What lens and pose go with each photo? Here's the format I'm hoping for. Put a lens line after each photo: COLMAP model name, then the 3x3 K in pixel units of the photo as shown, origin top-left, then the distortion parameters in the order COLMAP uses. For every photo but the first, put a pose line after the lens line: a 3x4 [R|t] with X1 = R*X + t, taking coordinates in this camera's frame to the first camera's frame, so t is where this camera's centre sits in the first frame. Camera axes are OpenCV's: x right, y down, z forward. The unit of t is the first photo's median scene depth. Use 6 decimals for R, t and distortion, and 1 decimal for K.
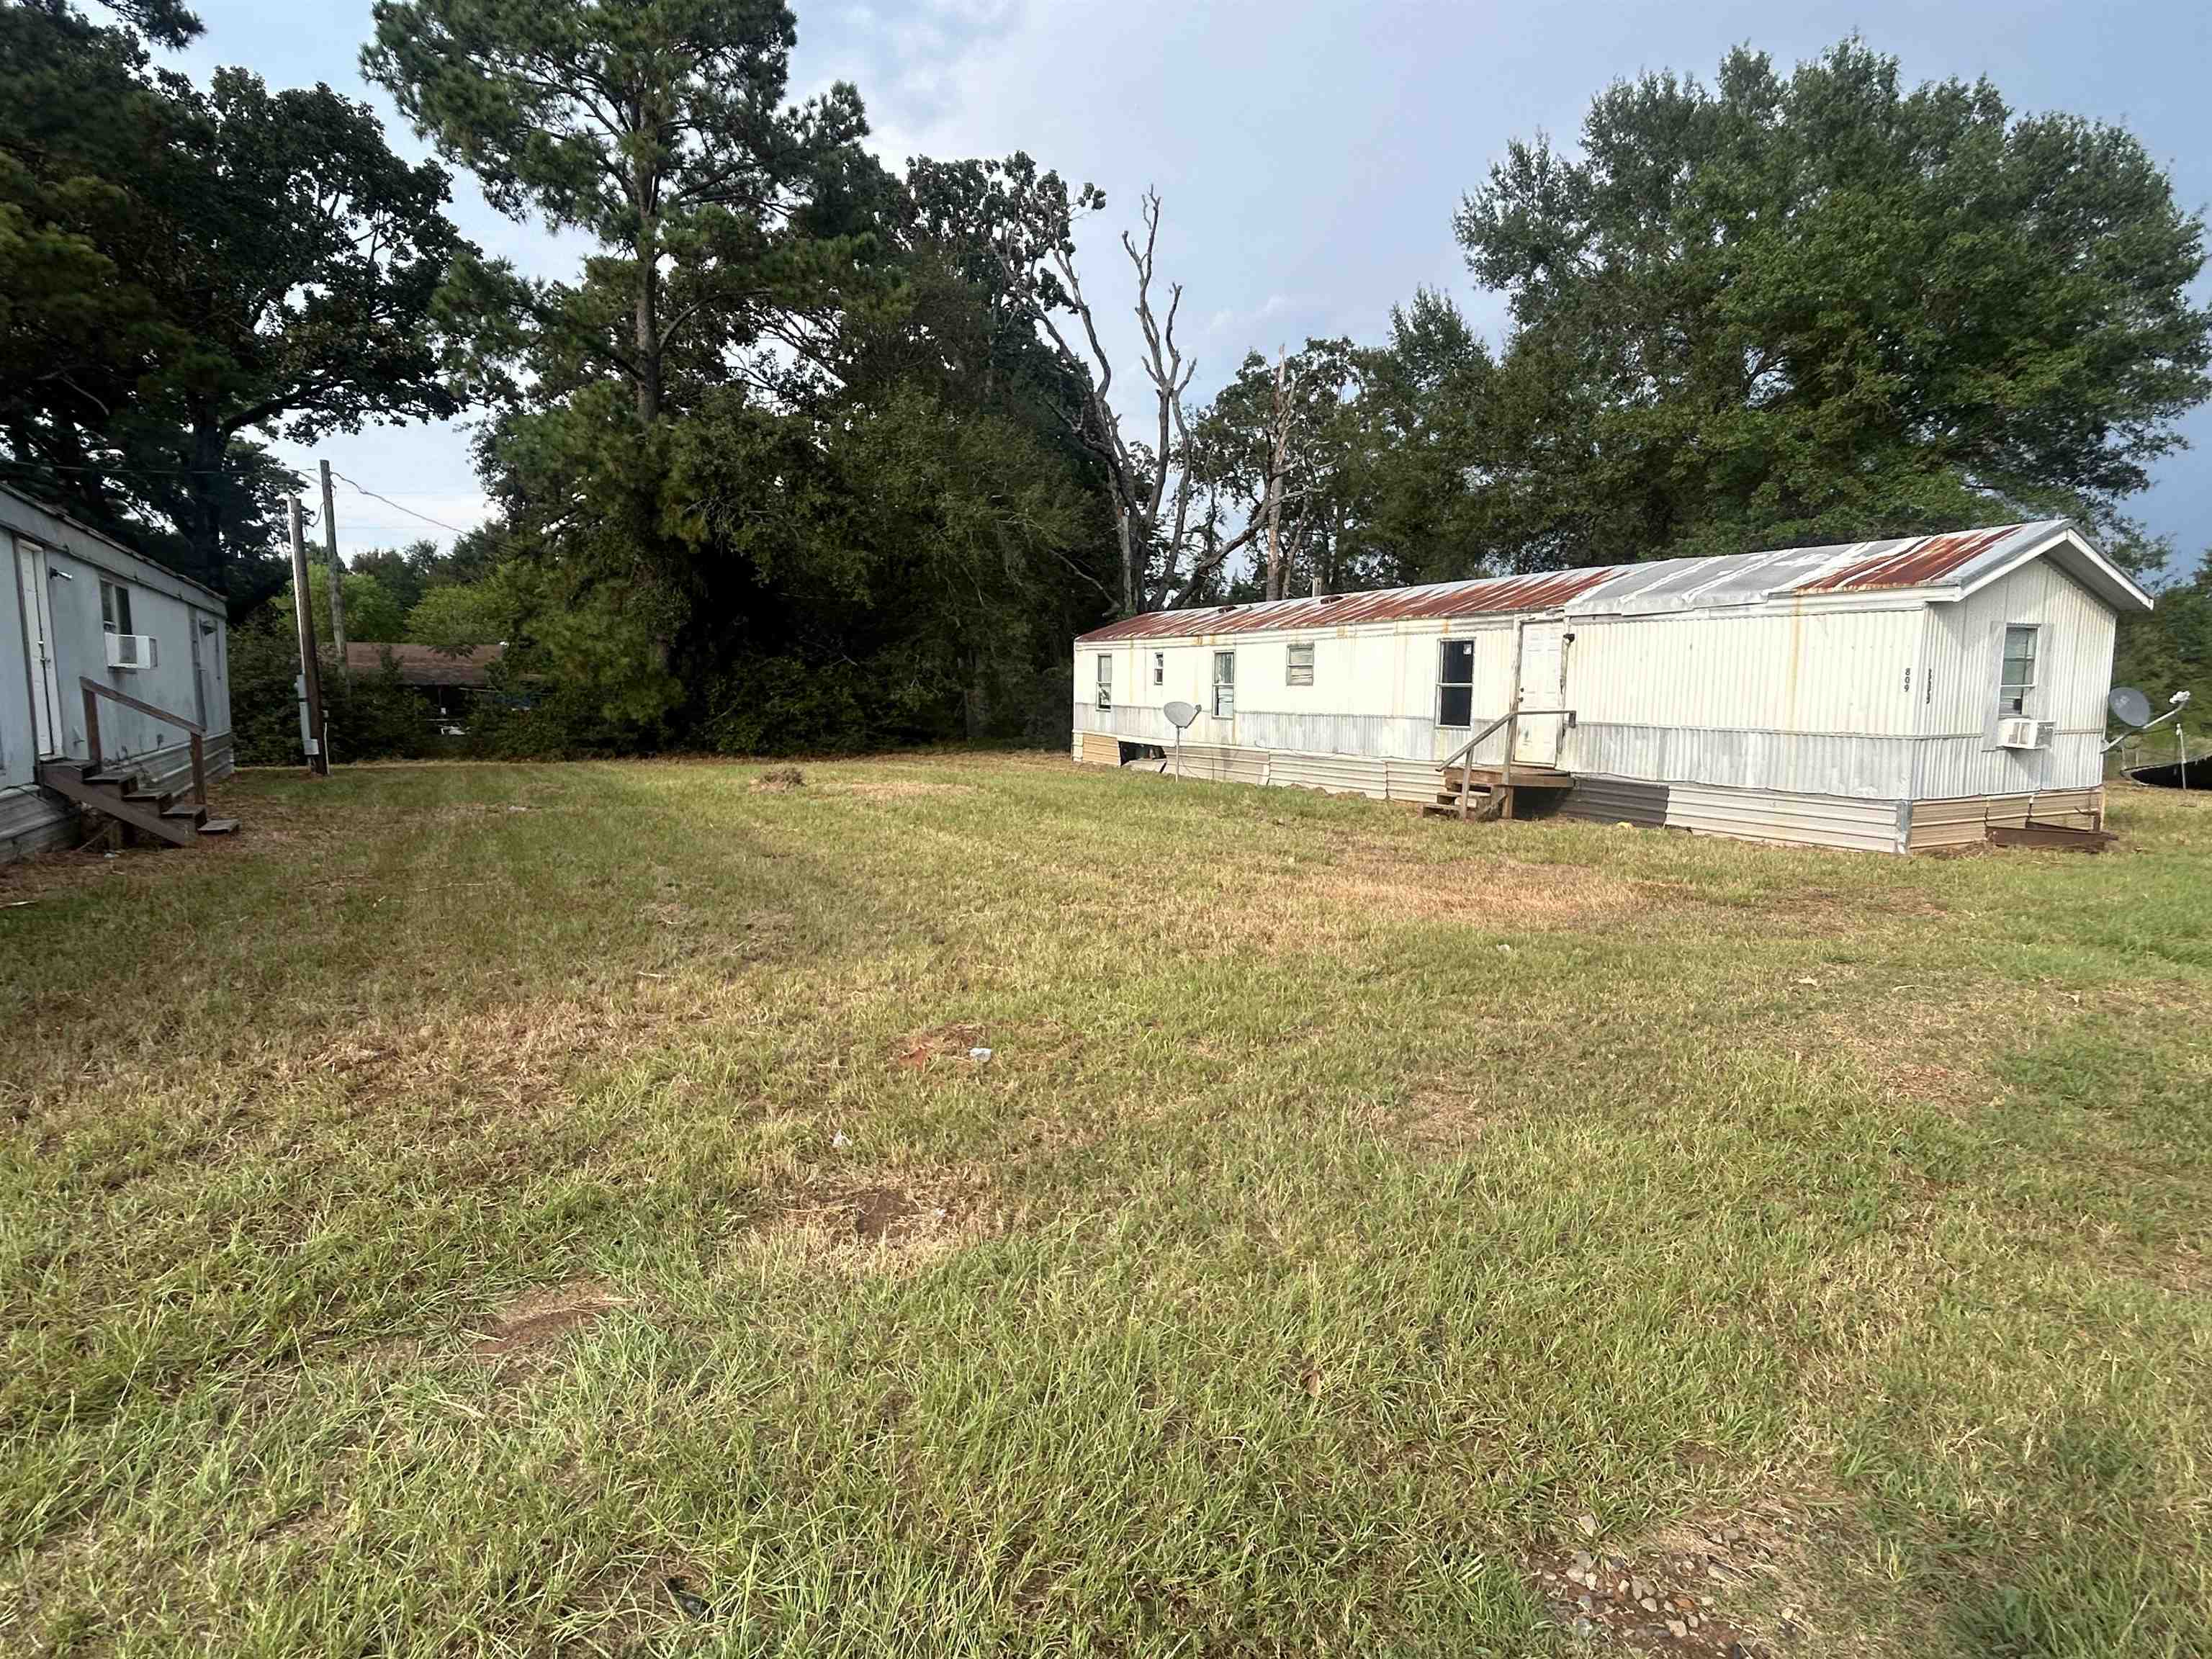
lens RADIAL K [[1183.6, 0, 1106.0], [0, 1183.6, 829.5], [0, 0, 1]] dist [-0.018785, 0.010947]
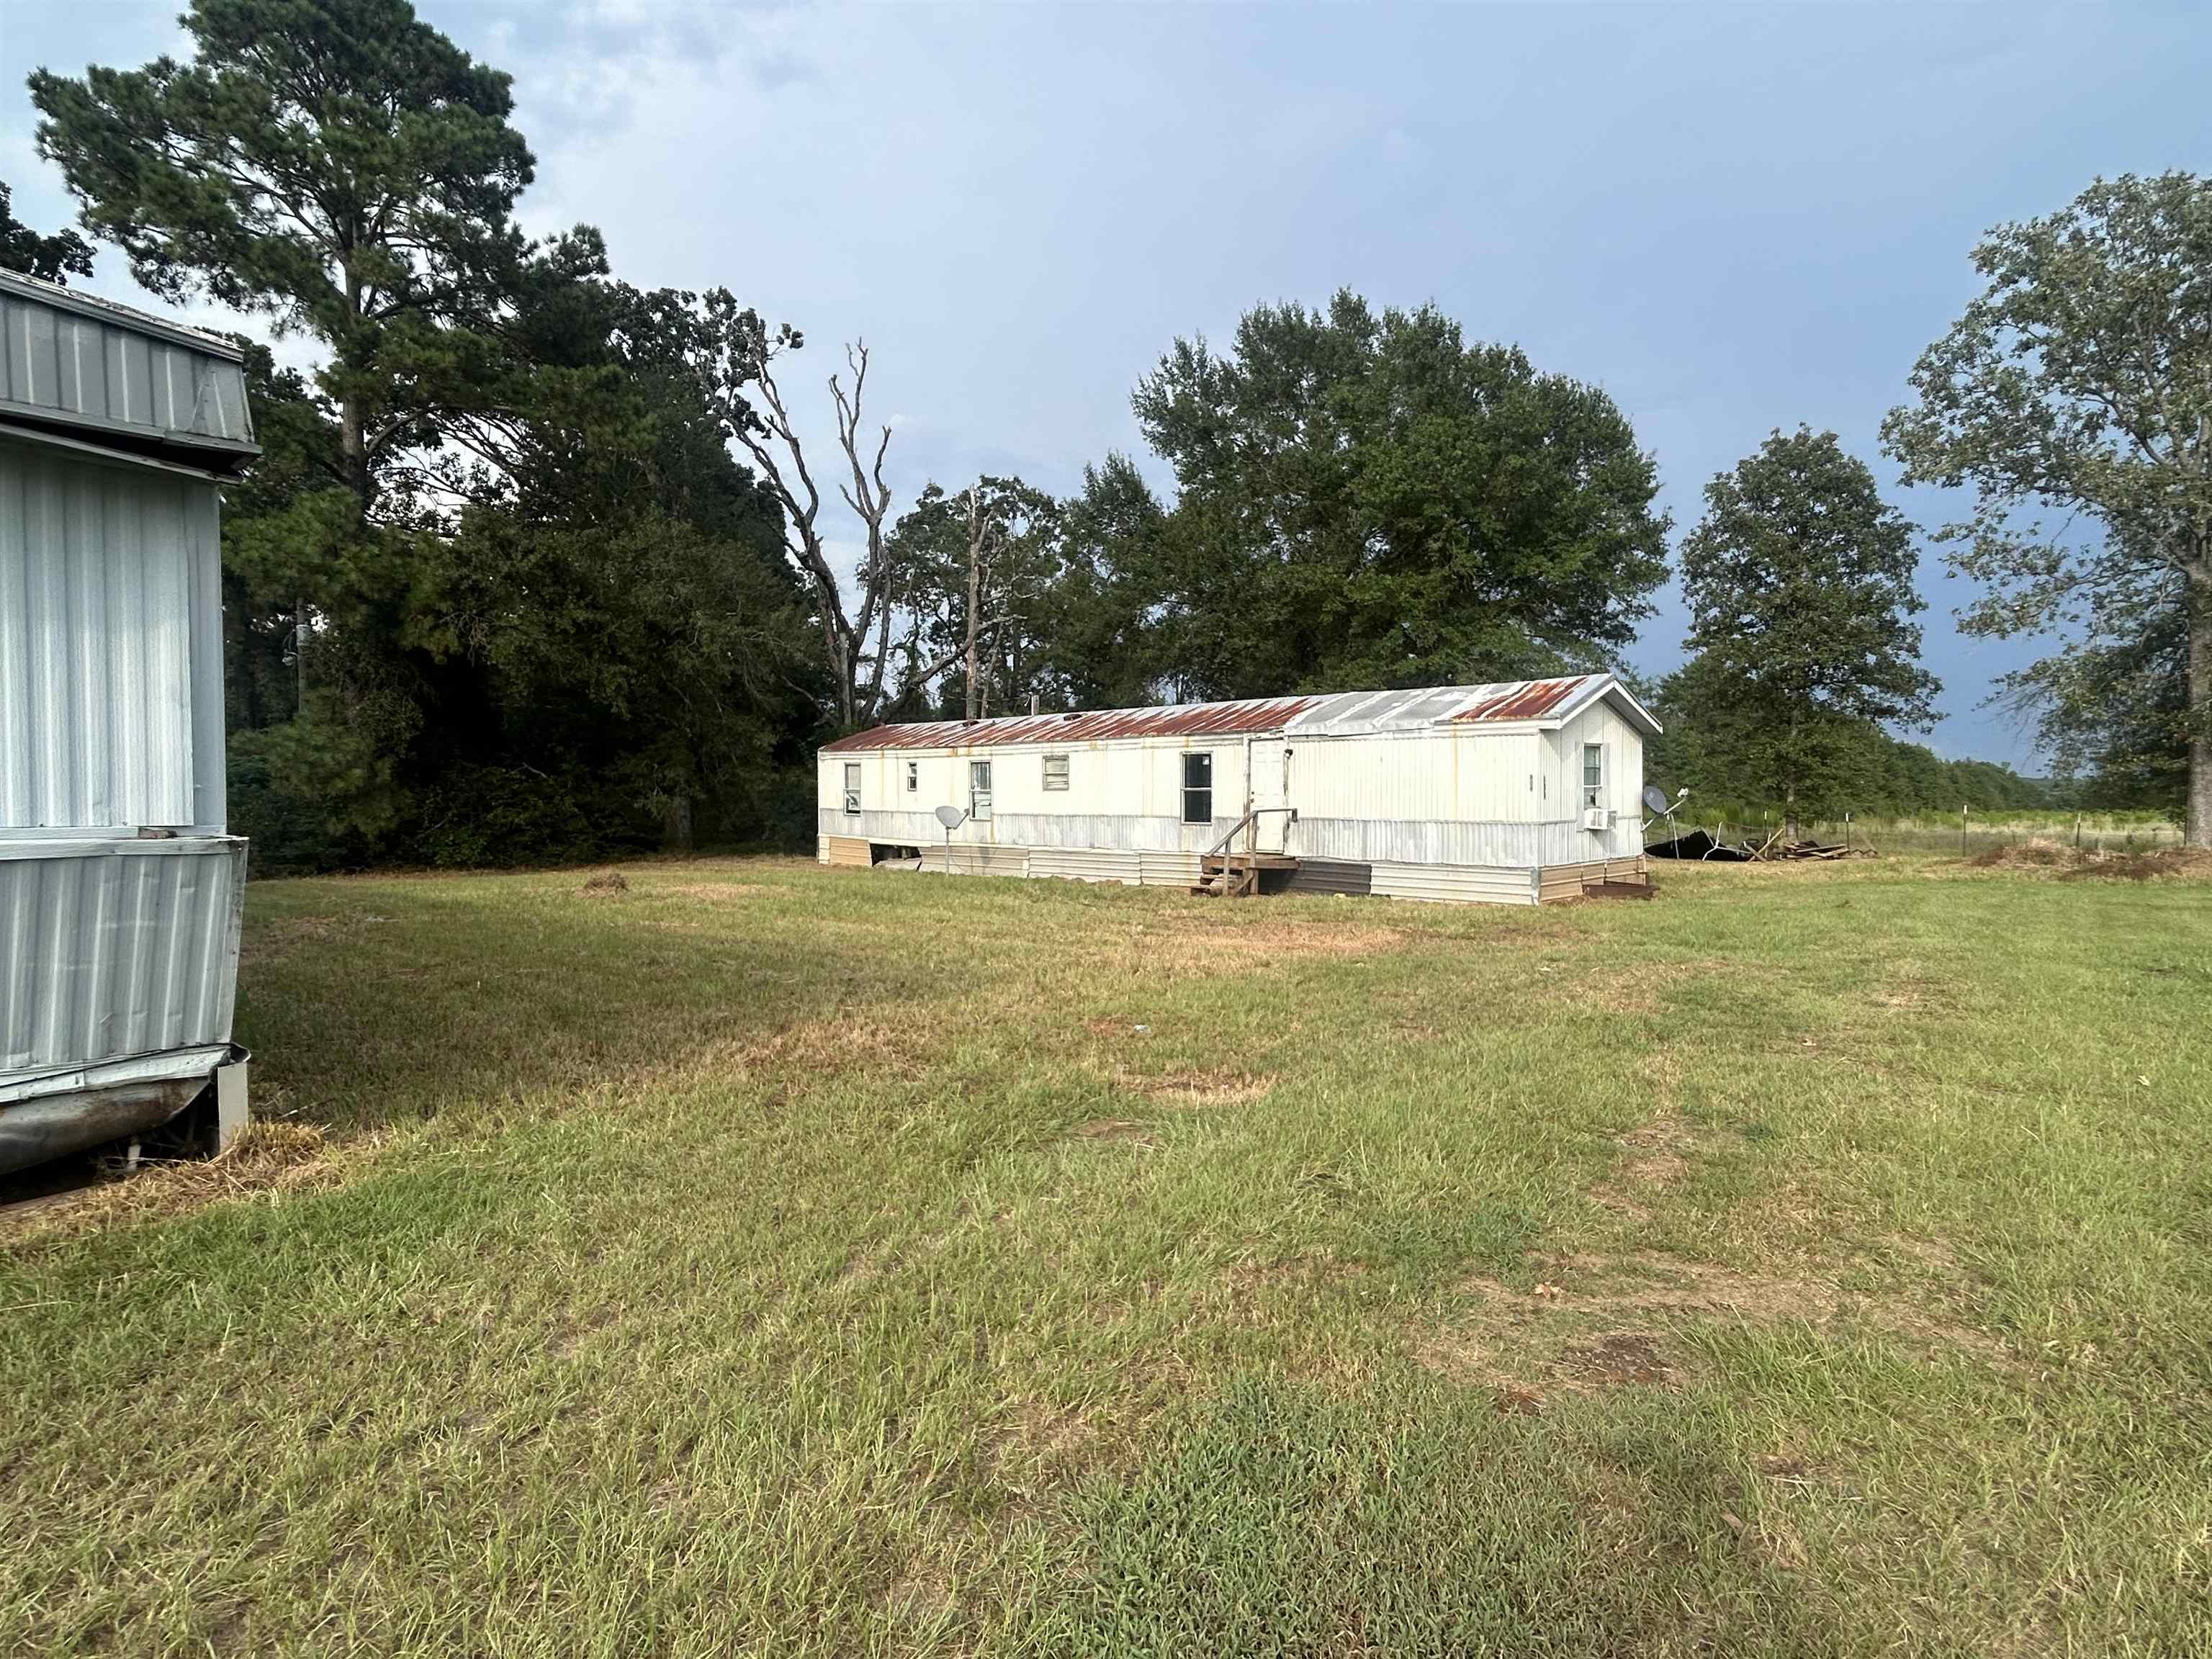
lens RADIAL K [[1183.6, 0, 1106.0], [0, 1183.6, 829.5], [0, 0, 1]] dist [-0.018785, 0.010947]
pose [[0.952917, -0.019809, 0.302585, -0.118854], [0.046061, 0.995740, -0.079872, 0.009453], [-0.299714, 0.090049, 0.949770, -0.097748]]
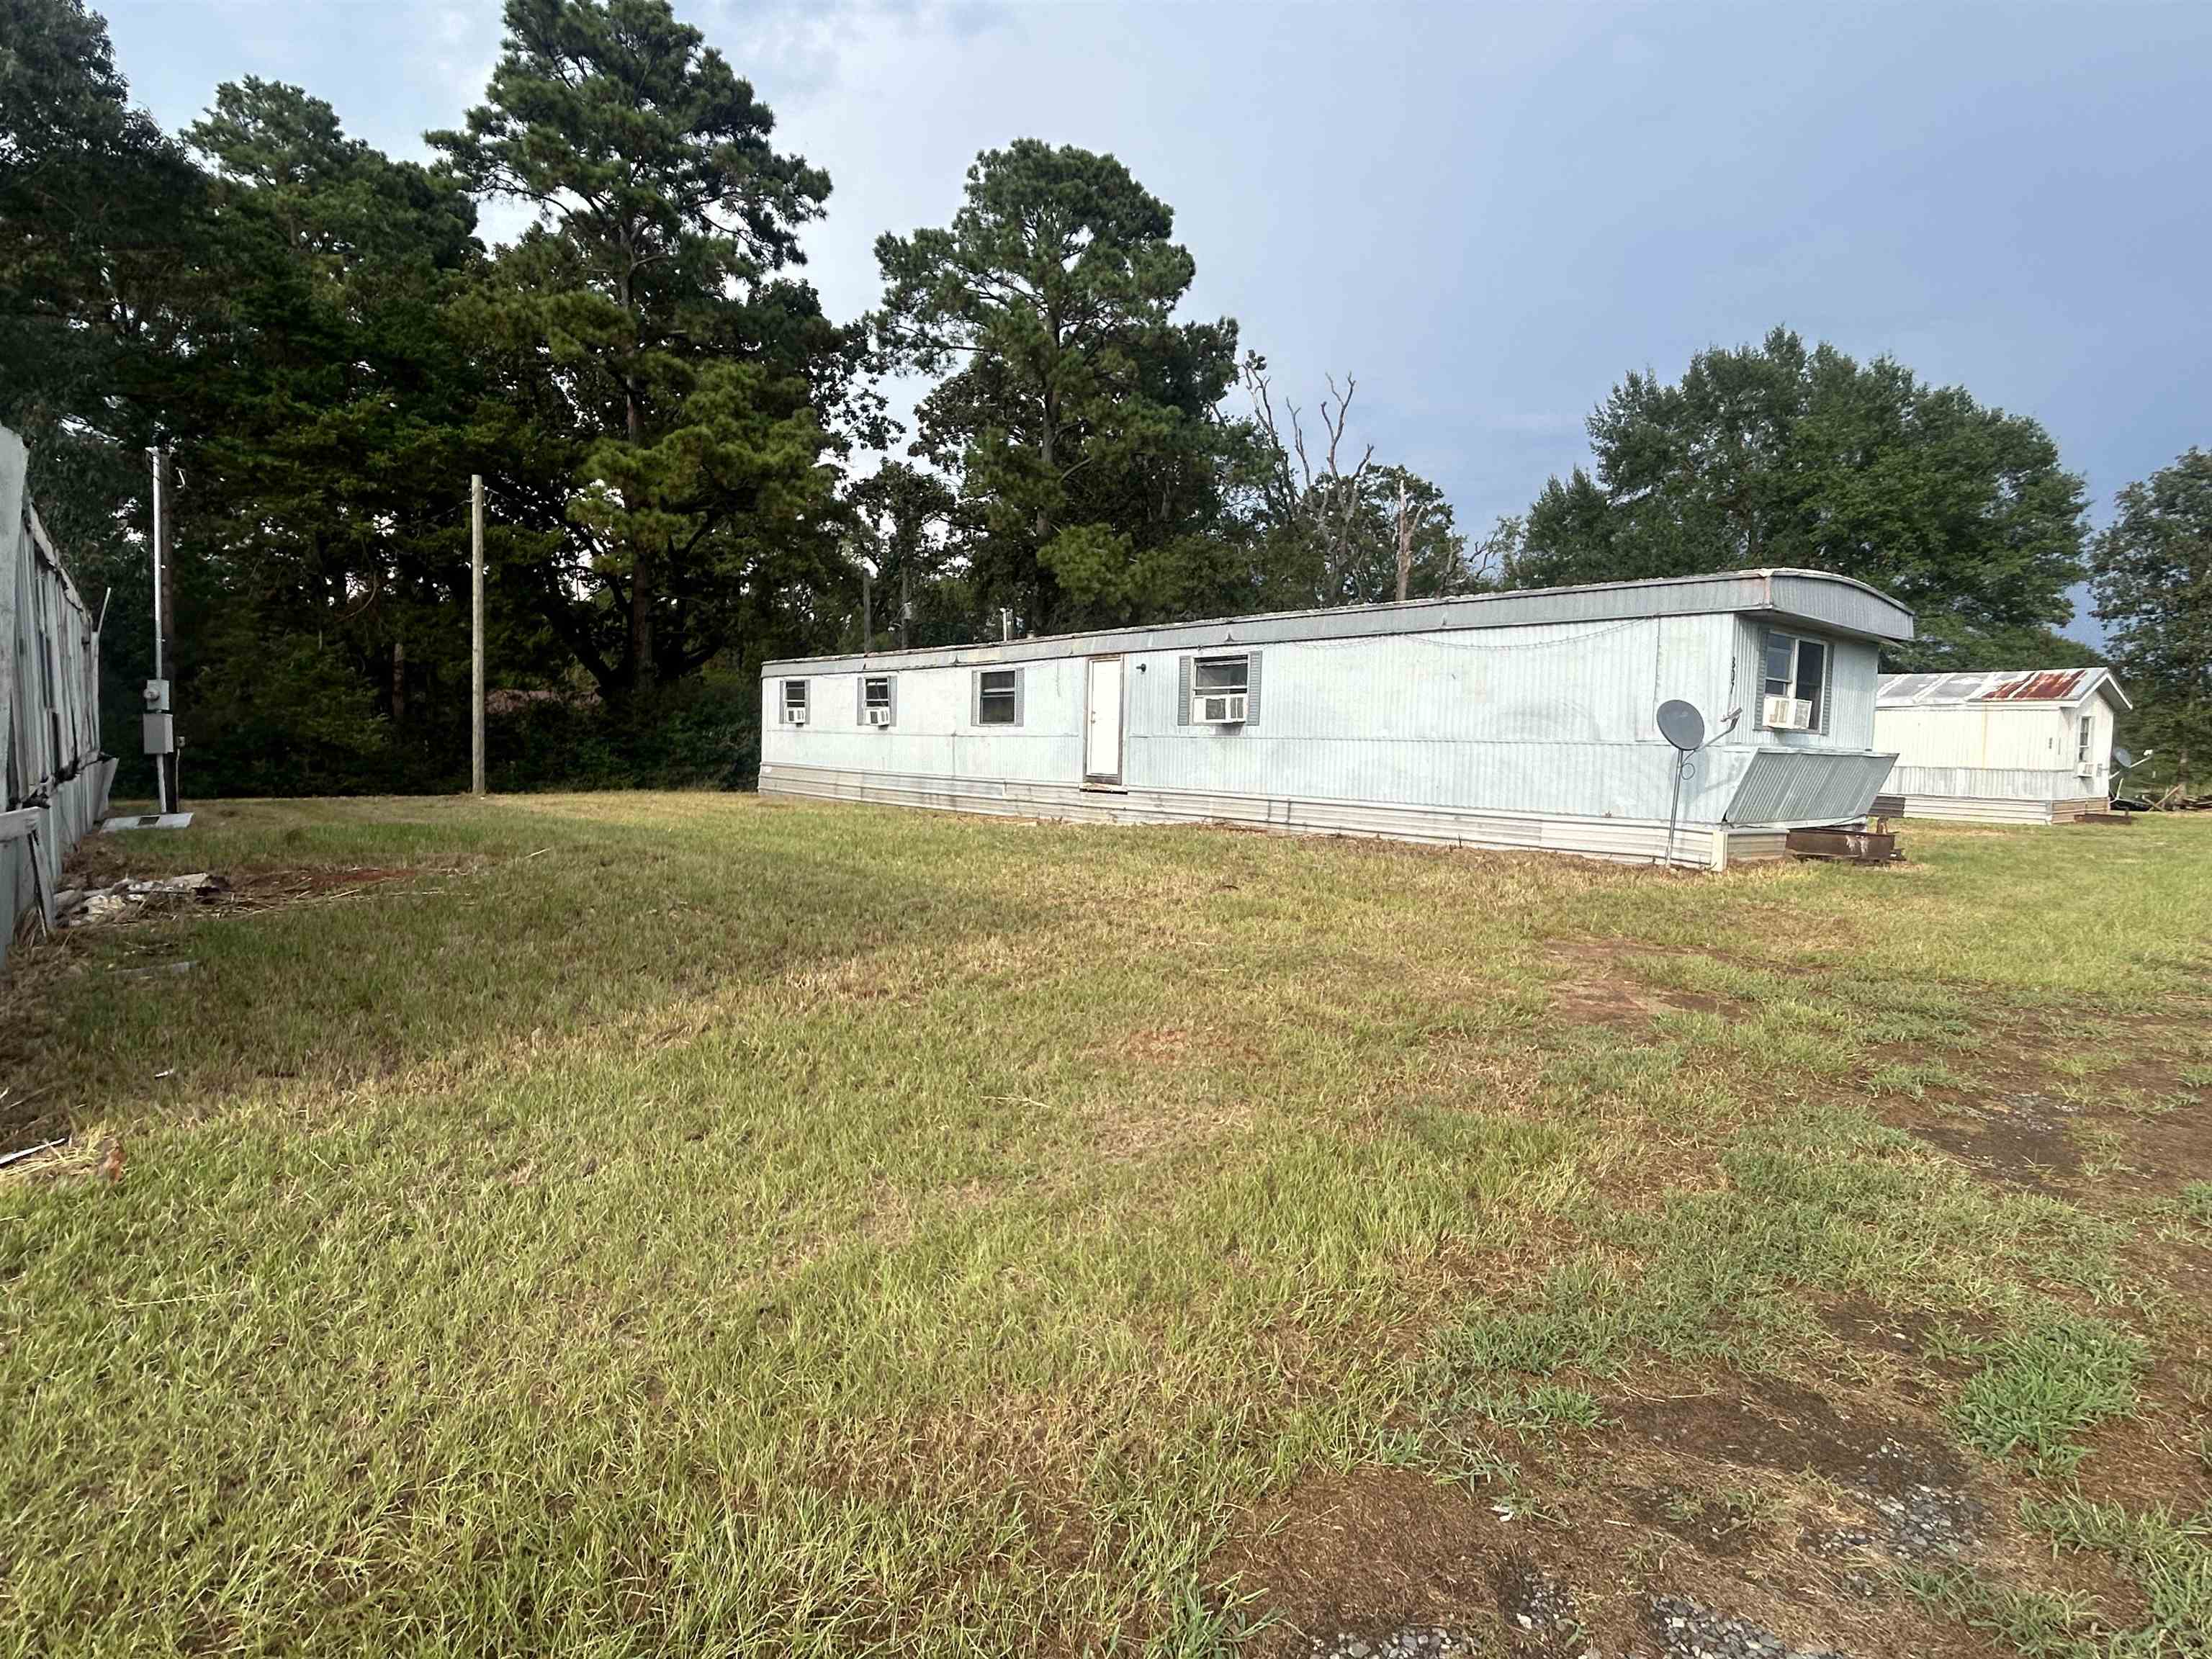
lens RADIAL K [[1193.2, 0, 1086.3], [0, 1193.2, 827.7], [0, 0, 1]] dist [-0.039606, 0.025308]
pose [[0.989481, -0.001120, 0.144662, -0.645519], [0.007340, 0.999071, -0.042469, 0.048862], [-0.144480, 0.043084, 0.988569, -0.400331]]
